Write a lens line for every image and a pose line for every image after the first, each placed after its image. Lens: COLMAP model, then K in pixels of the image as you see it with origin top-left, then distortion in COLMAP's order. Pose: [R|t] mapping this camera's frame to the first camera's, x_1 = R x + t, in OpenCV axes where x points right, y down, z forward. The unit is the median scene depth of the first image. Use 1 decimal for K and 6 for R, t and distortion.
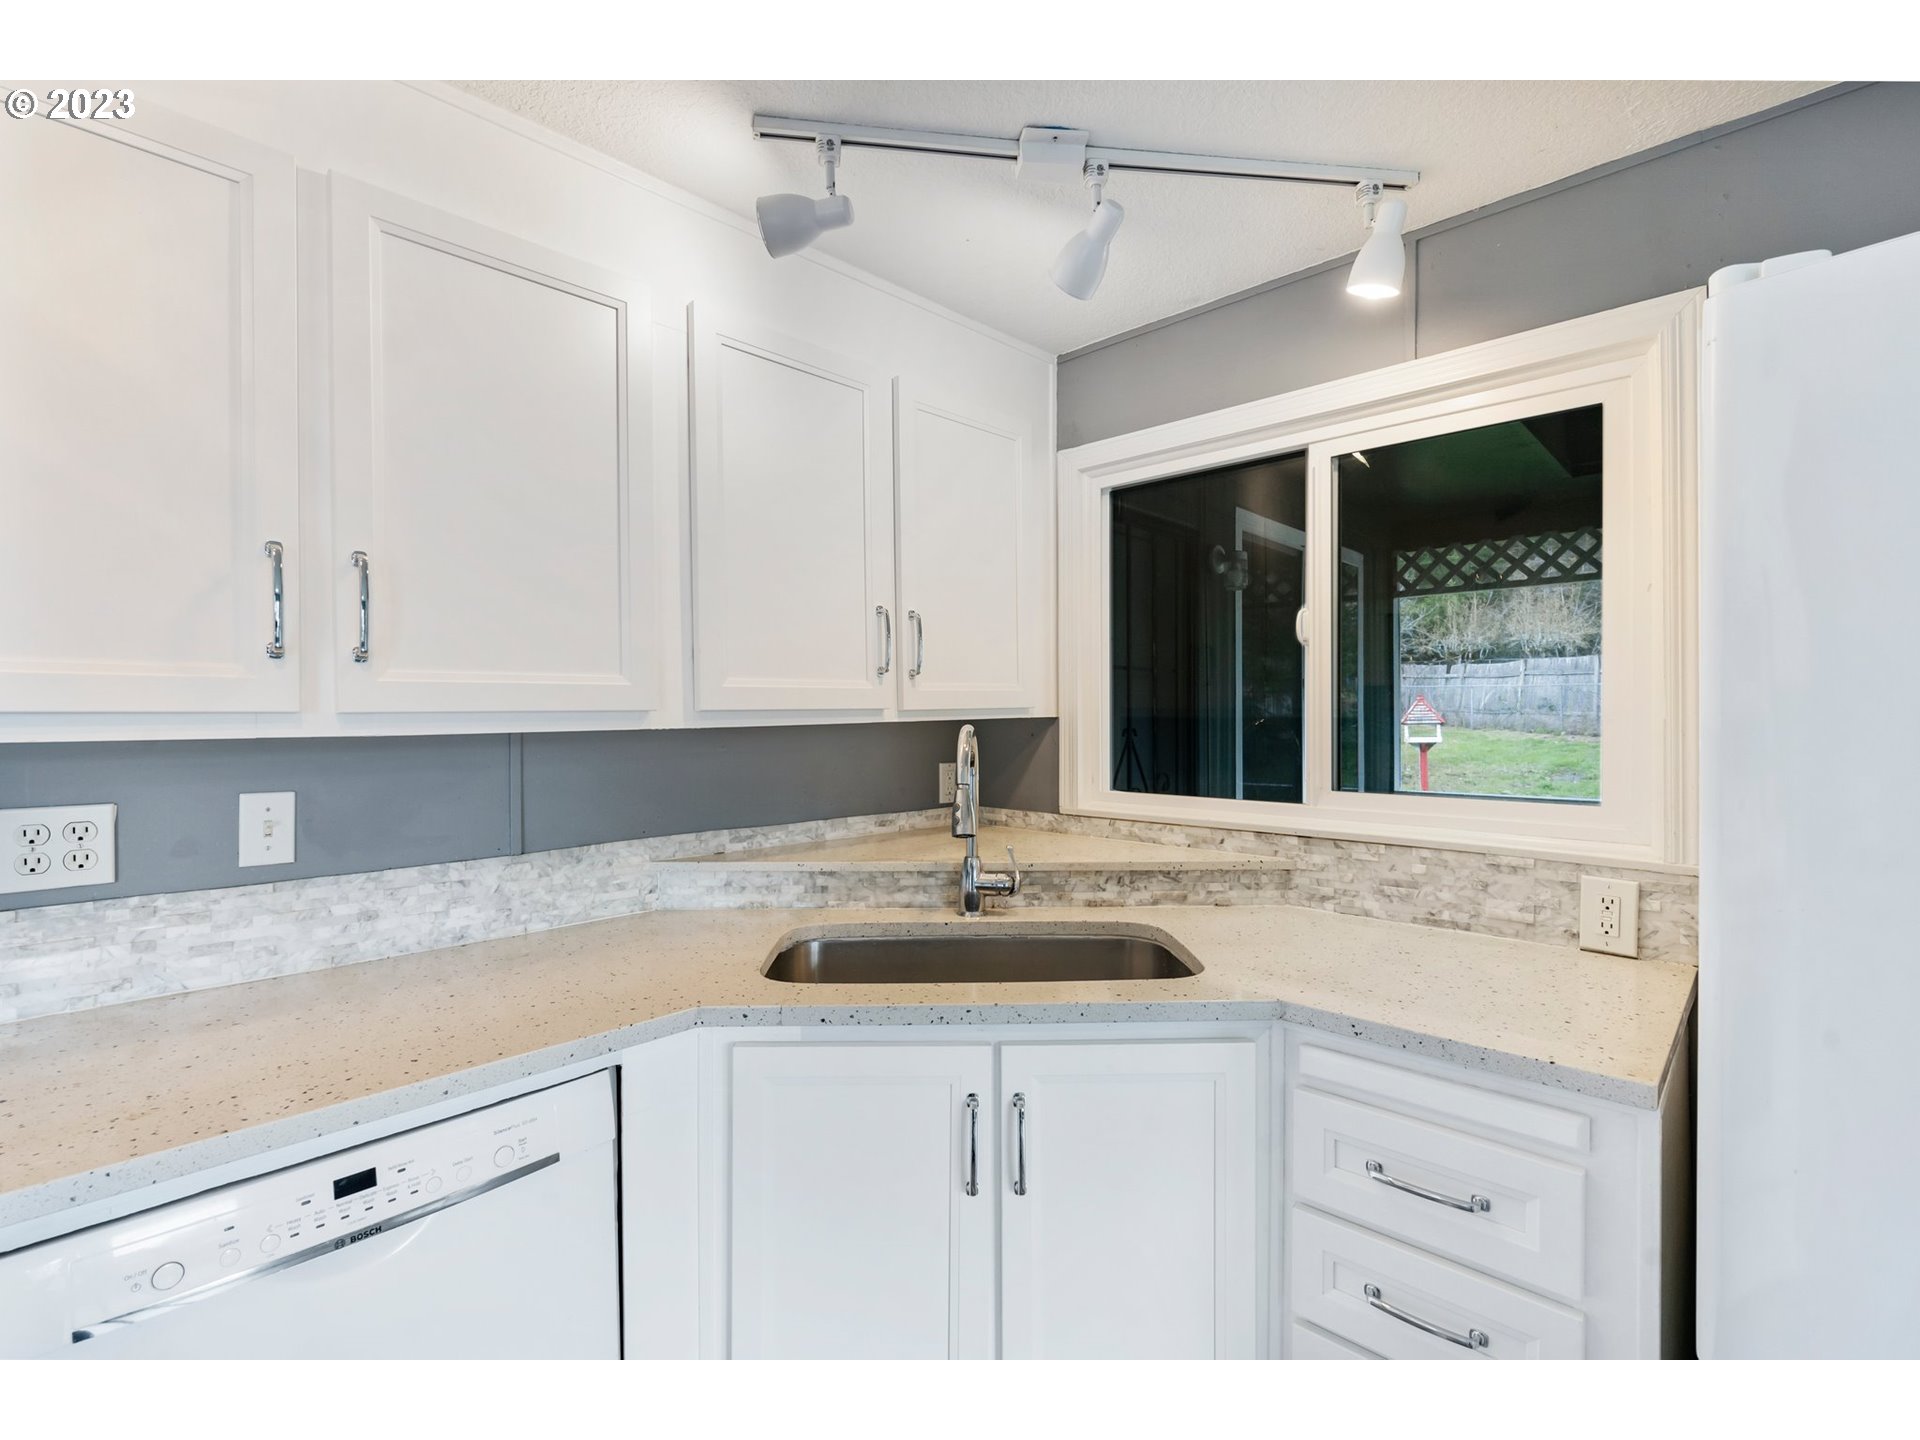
lens RADIAL K [[873.4, 0, 958.6], [0, 873.4, 728.6], [0, 0, 1]] dist [-0.001656, 0.000068]
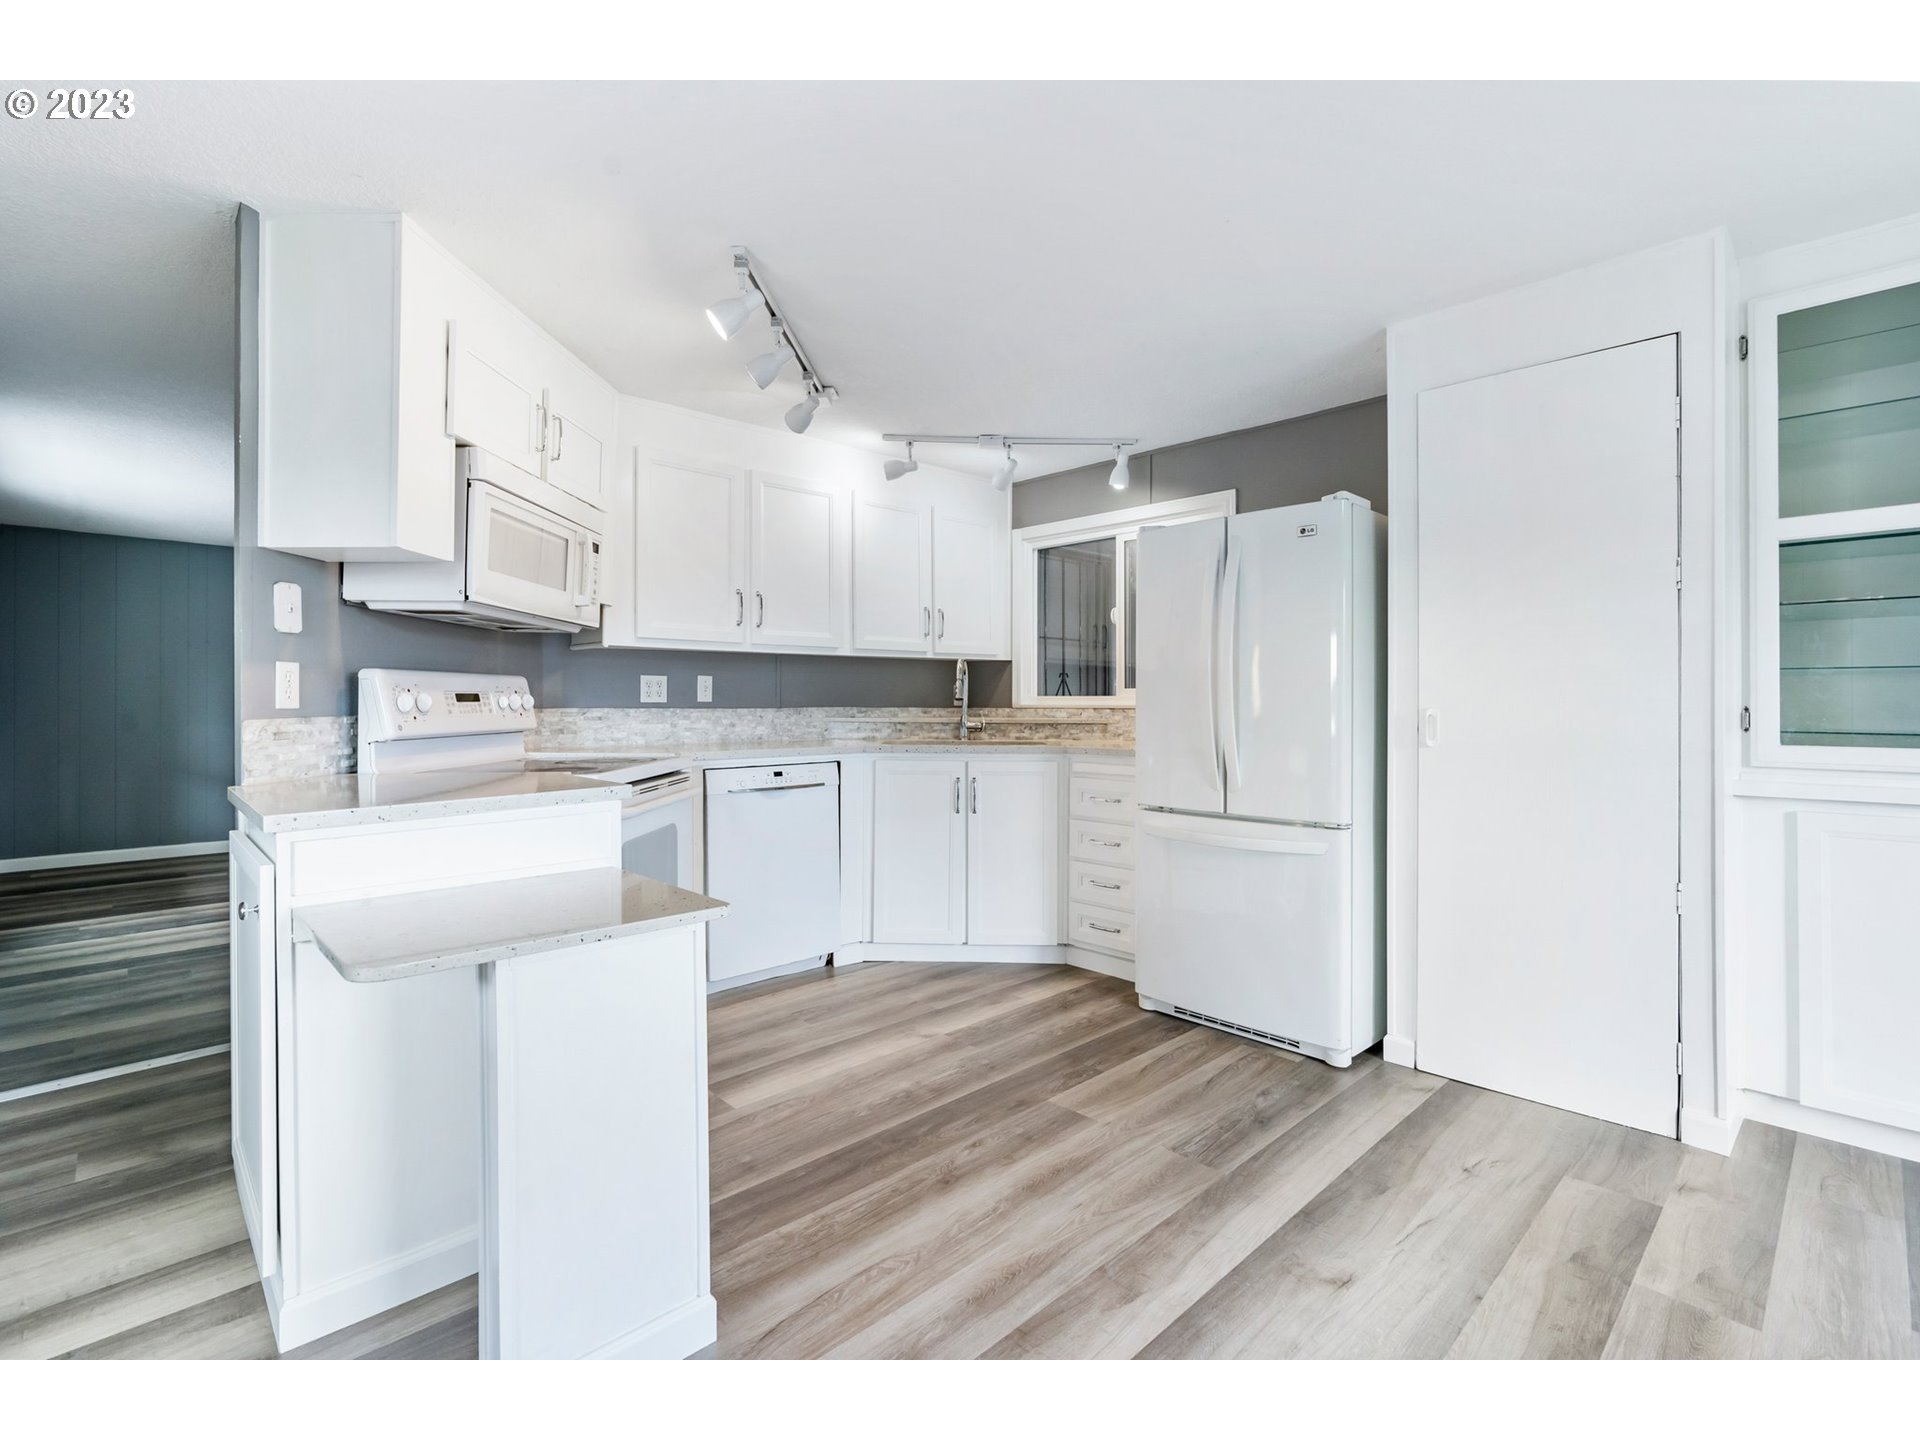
lens RADIAL K [[873.4, 0, 959.2], [0, 873.4, 706.1], [0, 0, 1]] dist [-0.001656, 0.000068]
pose [[0.999177, 0.004539, -0.040309, 0.103390], [-0.005034, 0.999913, -0.012190, 0.166209], [0.040250, 0.012383, 0.999113, -1.442704]]
